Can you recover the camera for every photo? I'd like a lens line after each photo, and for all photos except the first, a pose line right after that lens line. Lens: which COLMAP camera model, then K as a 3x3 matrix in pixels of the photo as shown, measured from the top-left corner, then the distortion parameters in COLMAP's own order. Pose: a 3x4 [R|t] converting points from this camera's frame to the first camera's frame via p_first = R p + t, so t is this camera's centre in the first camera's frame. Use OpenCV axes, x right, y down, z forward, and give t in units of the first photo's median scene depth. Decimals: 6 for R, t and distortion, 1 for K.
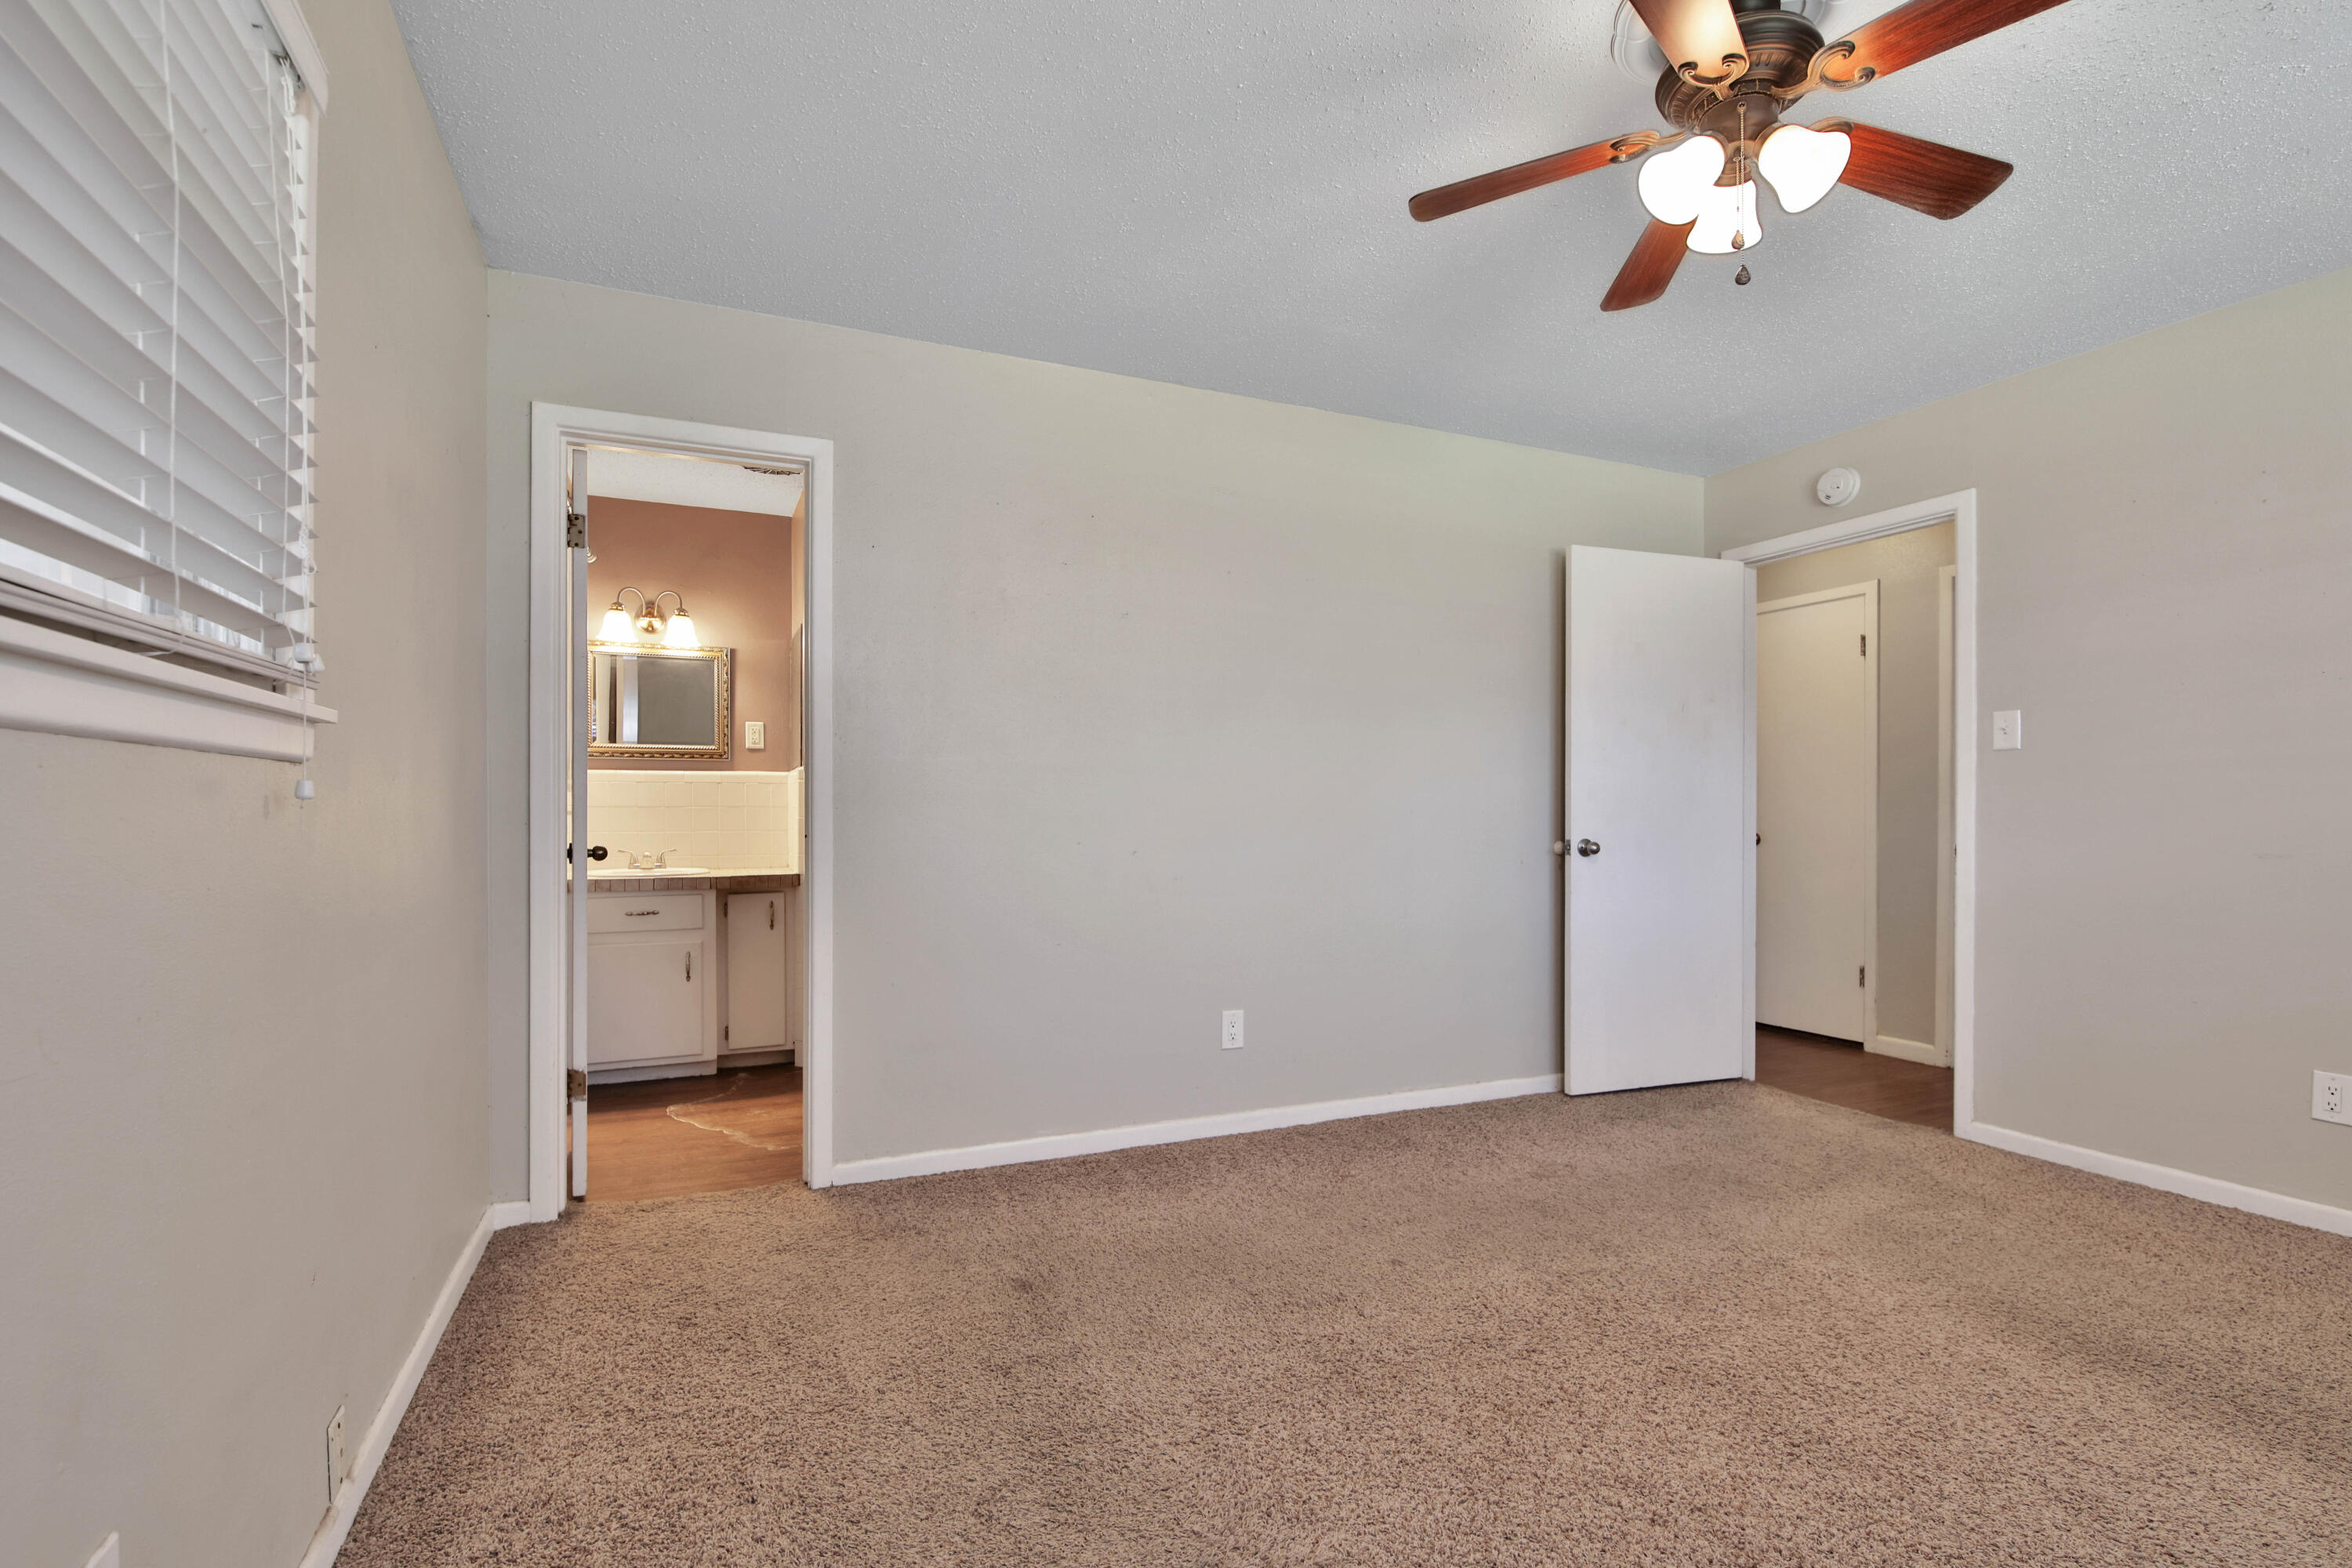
lens RADIAL K [[1078.4, 0, 1170.5], [0, 1078.4, 840.3], [0, 0, 1]] dist [0.000368, -0.000210]
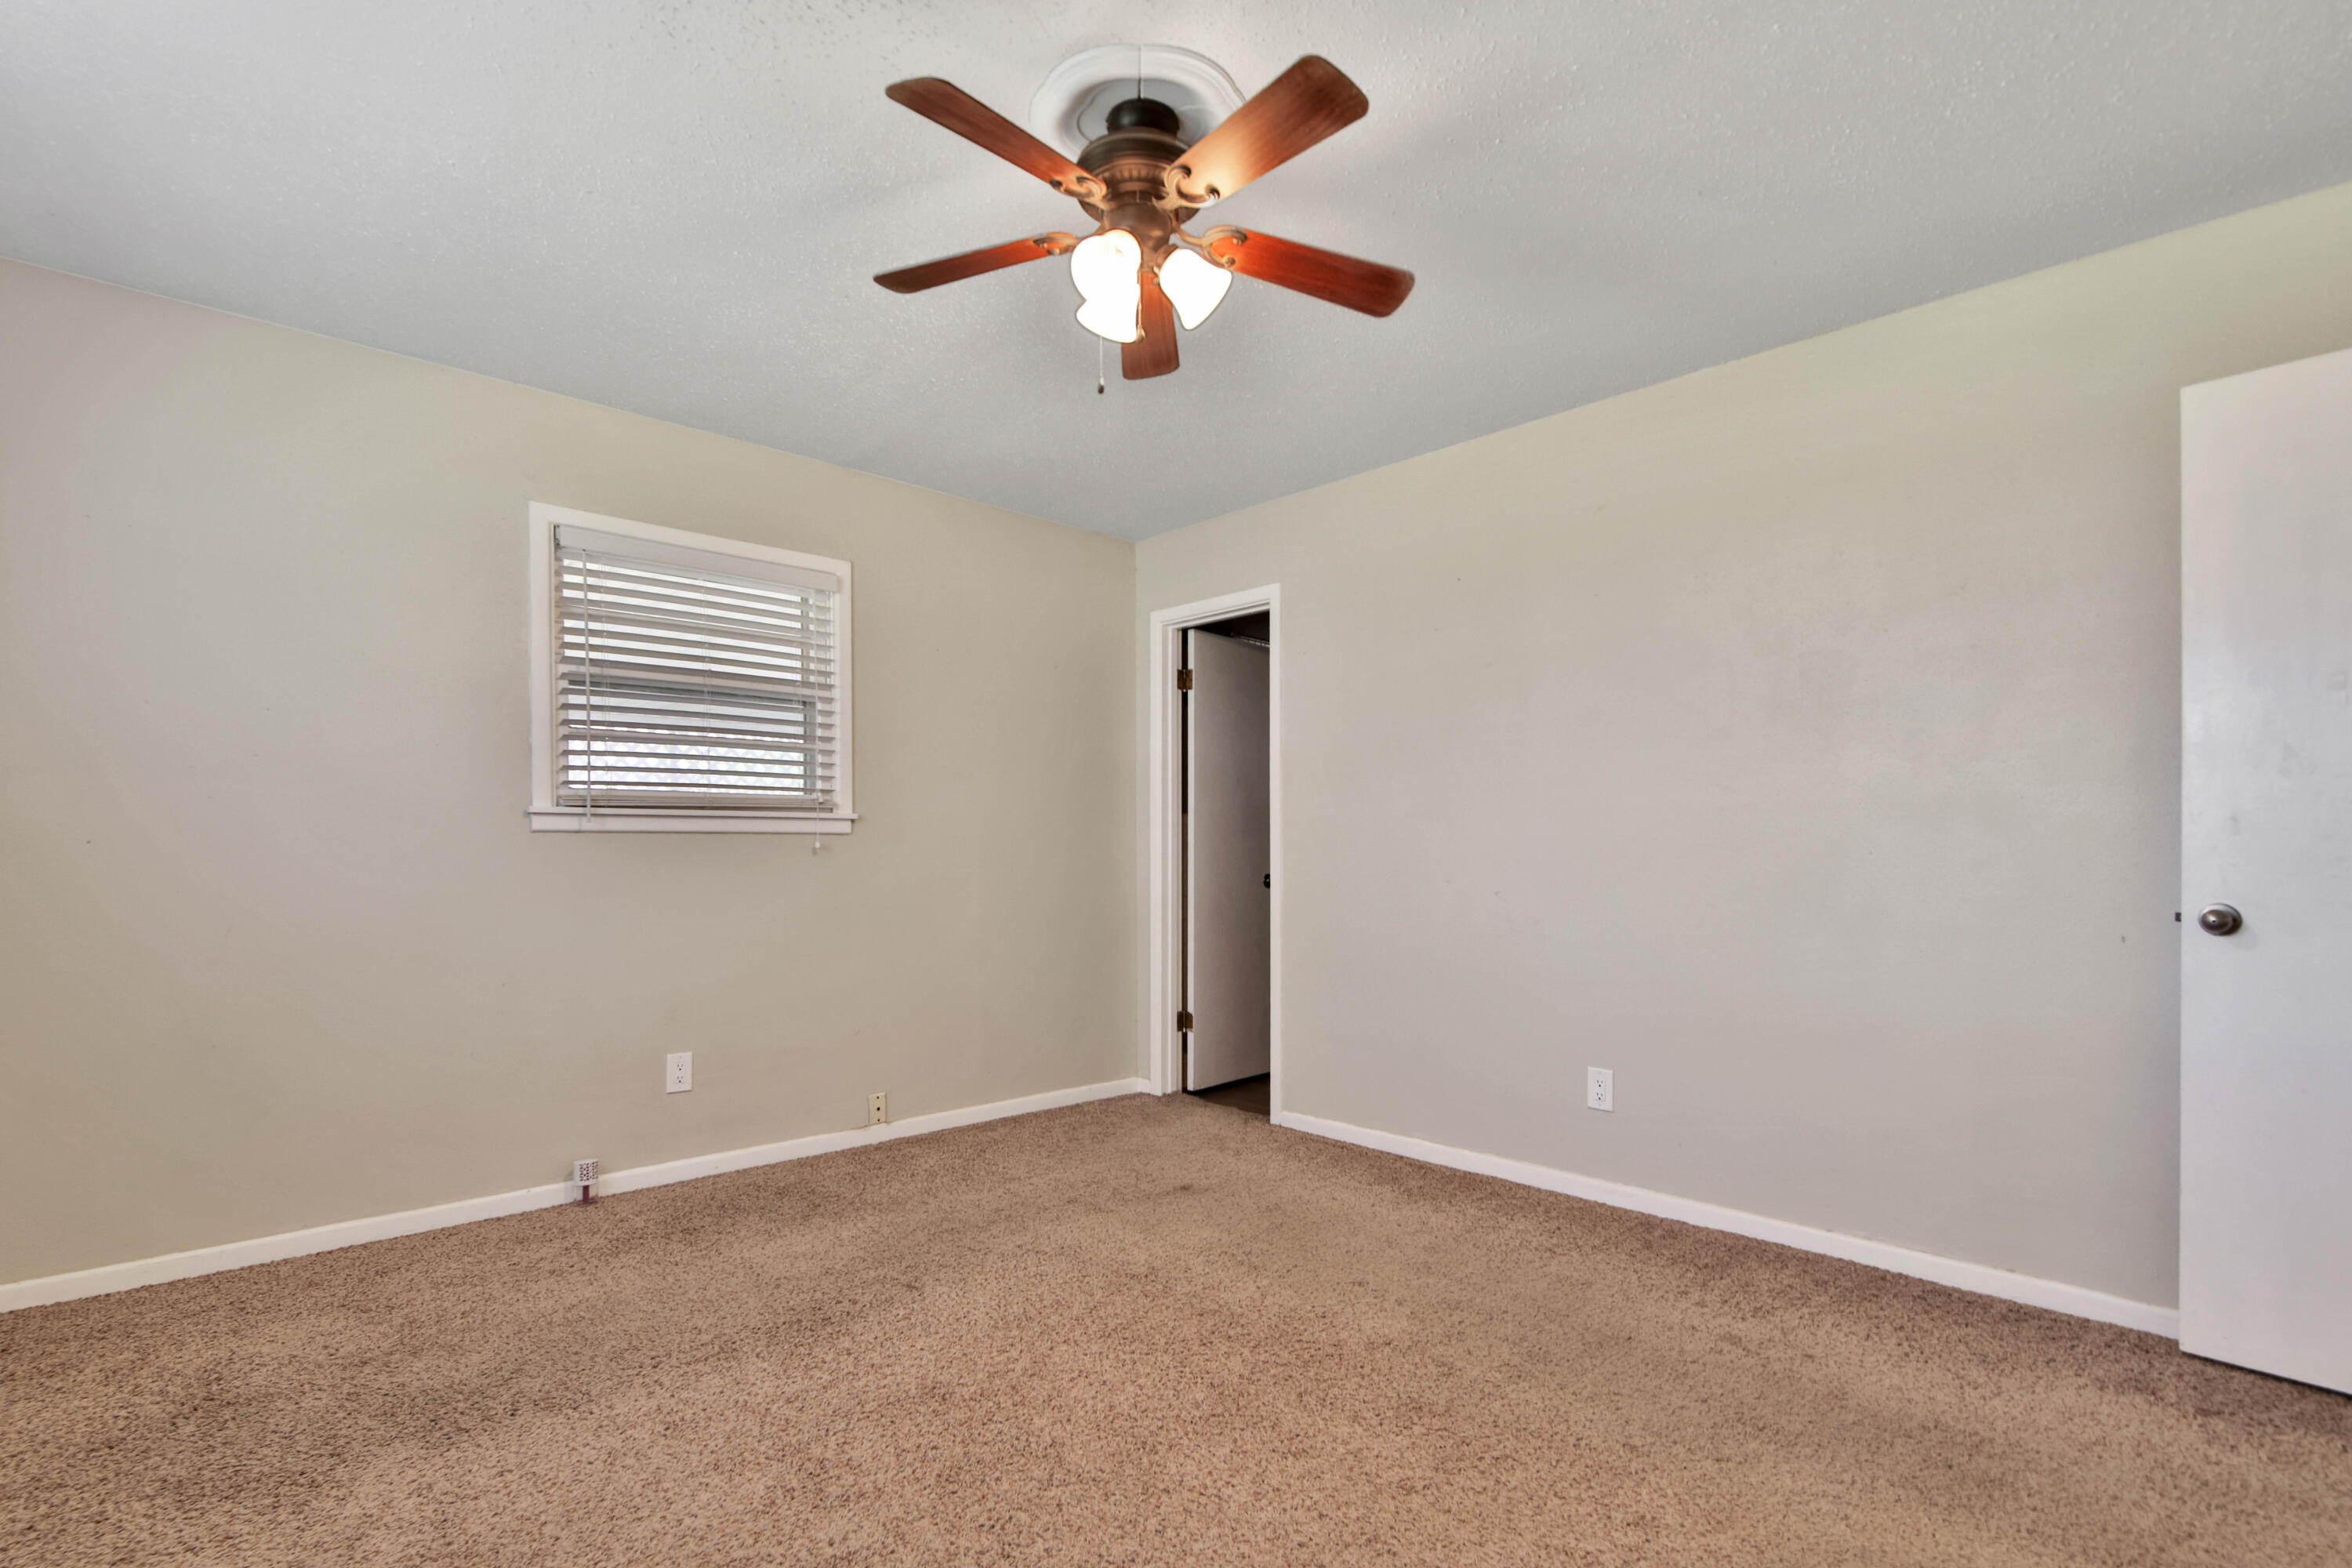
lens RADIAL K [[1141.0, 0, 1176.1], [0, 1141.0, 894.9], [0, 0, 1]] dist [-0.000832, -0.000286]
pose [[0.336786, 0.037582, -0.940831, 0.939956], [-0.027357, 0.999172, 0.030119, -0.011303], [0.941184, 0.015594, 0.337535, 0.360480]]
